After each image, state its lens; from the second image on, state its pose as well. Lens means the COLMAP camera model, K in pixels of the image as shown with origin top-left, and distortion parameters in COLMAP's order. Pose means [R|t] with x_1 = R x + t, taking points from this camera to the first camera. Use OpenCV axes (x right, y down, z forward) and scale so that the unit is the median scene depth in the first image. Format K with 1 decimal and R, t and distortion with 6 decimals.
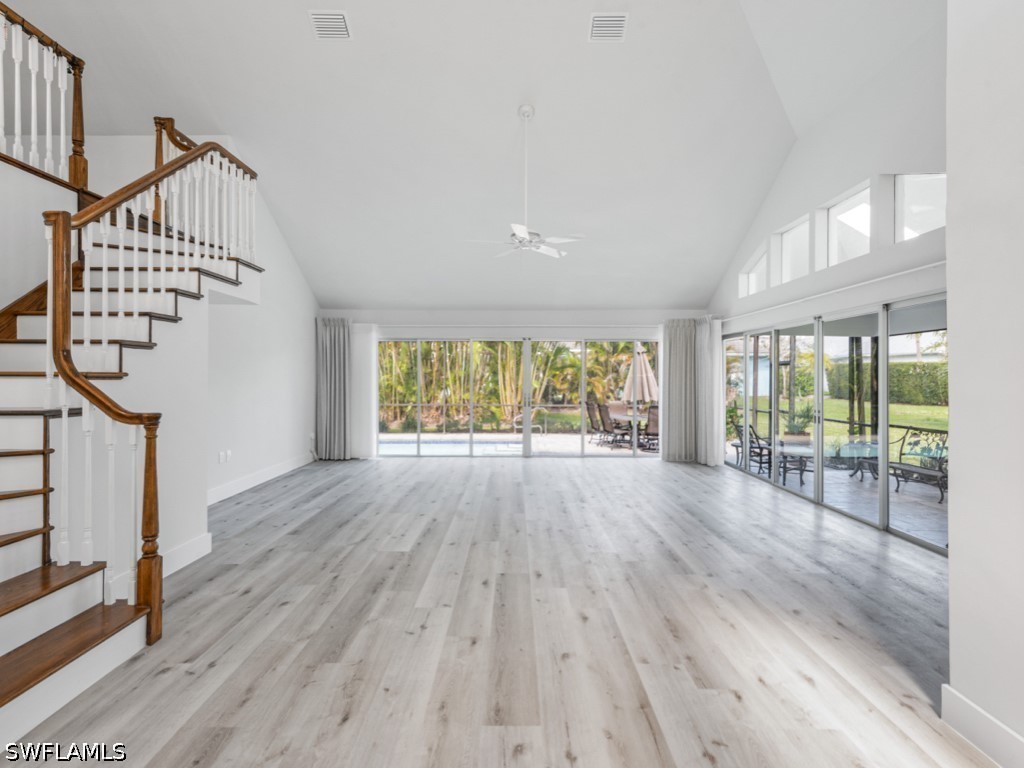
lens RADIAL K [[506.9, 0, 508.9], [0, 506.9, 382.8], [0, 0, 1]] dist [0.011428, -0.002137]
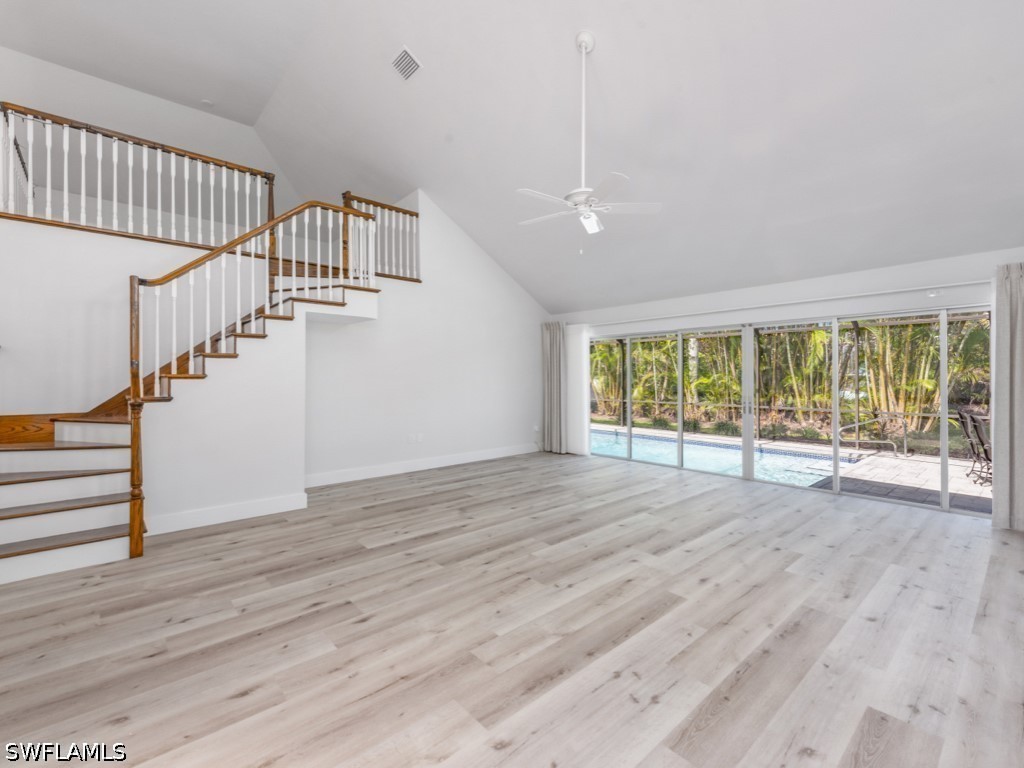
lens RADIAL K [[451.3, 0, 511.2], [0, 451.3, 381.1], [0, 0, 1]] dist [0.009055, -0.000708]
pose [[0.672800, 0.004442, -0.739811, 0.575521], [-0.004092, 0.999989, 0.002283, -0.005288], [0.739813, 0.001491, 0.672810, 0.523221]]
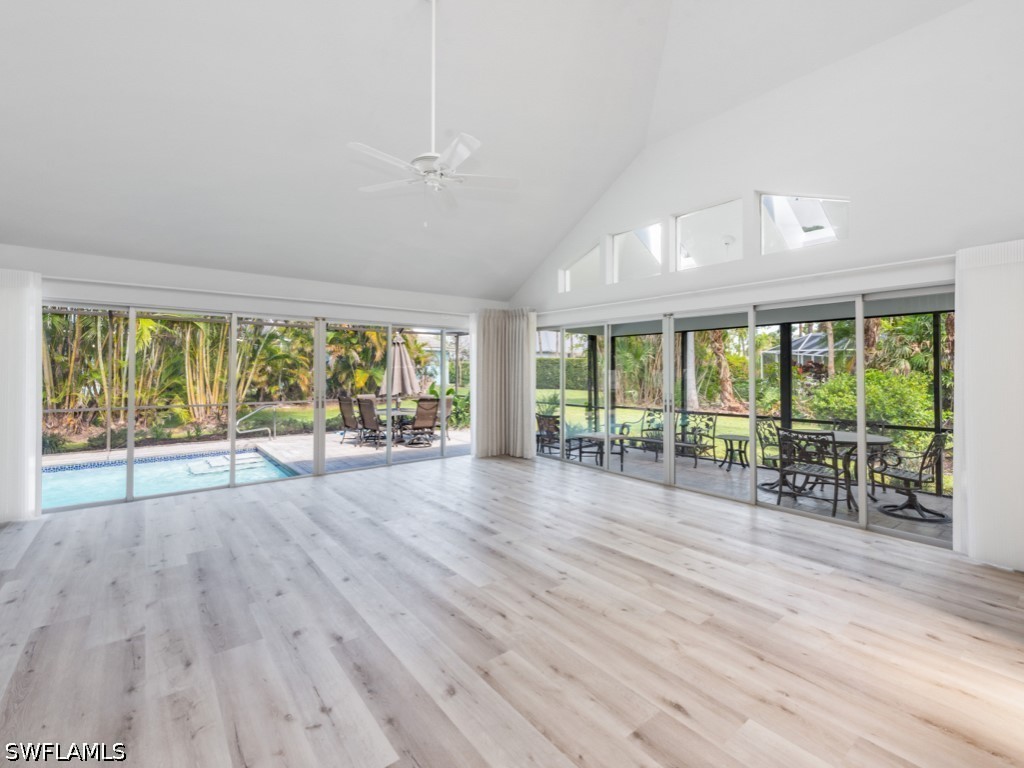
lens RADIAL K [[460.7, 0, 512.7], [0, 460.7, 373.5], [0, 0, 1]] dist [0.008892, -0.001211]
pose [[0.778688, -0.008235, 0.627358, -0.325949], [0.008004, 0.999963, 0.003192, -0.010590], [-0.627361, 0.002536, 0.778725, 0.533075]]
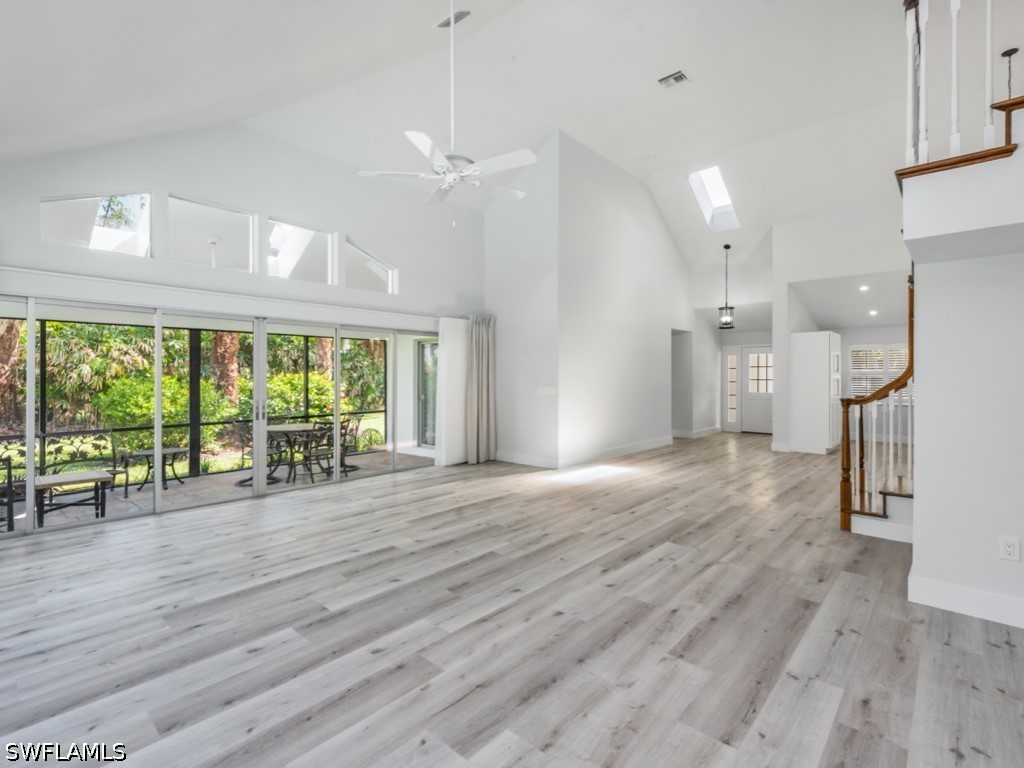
lens RADIAL K [[506.9, 0, 508.9], [0, 506.9, 382.8], [0, 0, 1]] dist [0.011428, -0.002137]
pose [[-0.755042, -0.012042, 0.655565, -0.553229], [0.004243, 0.999721, 0.023252, -0.021377], [-0.655662, 0.020338, -0.754780, 1.742438]]
